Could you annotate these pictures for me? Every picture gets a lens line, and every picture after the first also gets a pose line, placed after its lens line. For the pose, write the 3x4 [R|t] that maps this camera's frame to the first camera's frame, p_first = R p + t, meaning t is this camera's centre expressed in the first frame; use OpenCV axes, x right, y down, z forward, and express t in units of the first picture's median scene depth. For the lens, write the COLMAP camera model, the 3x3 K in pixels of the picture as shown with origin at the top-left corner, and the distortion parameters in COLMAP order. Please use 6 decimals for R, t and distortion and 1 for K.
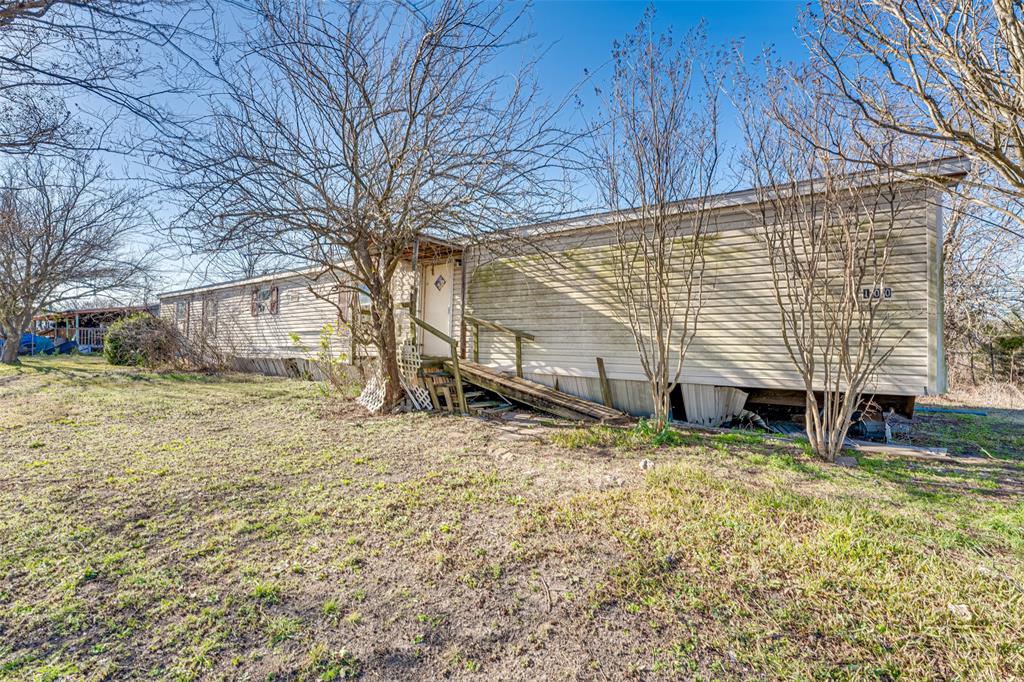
lens RADIAL K [[421.7, 0, 508.3], [0, 421.7, 343.9], [0, 0, 1]] dist [-0.023610, 0.000879]
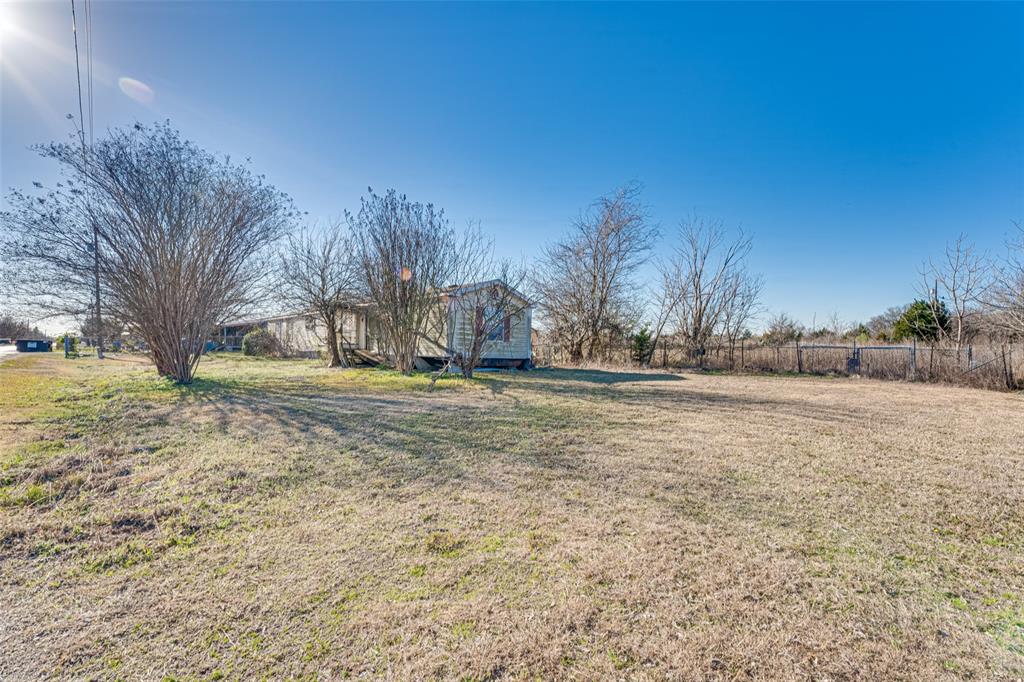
lens RADIAL K [[421.7, 0, 508.3], [0, 421.7, 343.9], [0, 0, 1]] dist [-0.023610, 0.000879]
pose [[0.983236, -0.011454, -0.181976, 0.746101], [0.011821, 0.999930, 0.000935, 0.007153], [0.181952, -0.003070, 0.983303, -0.857291]]
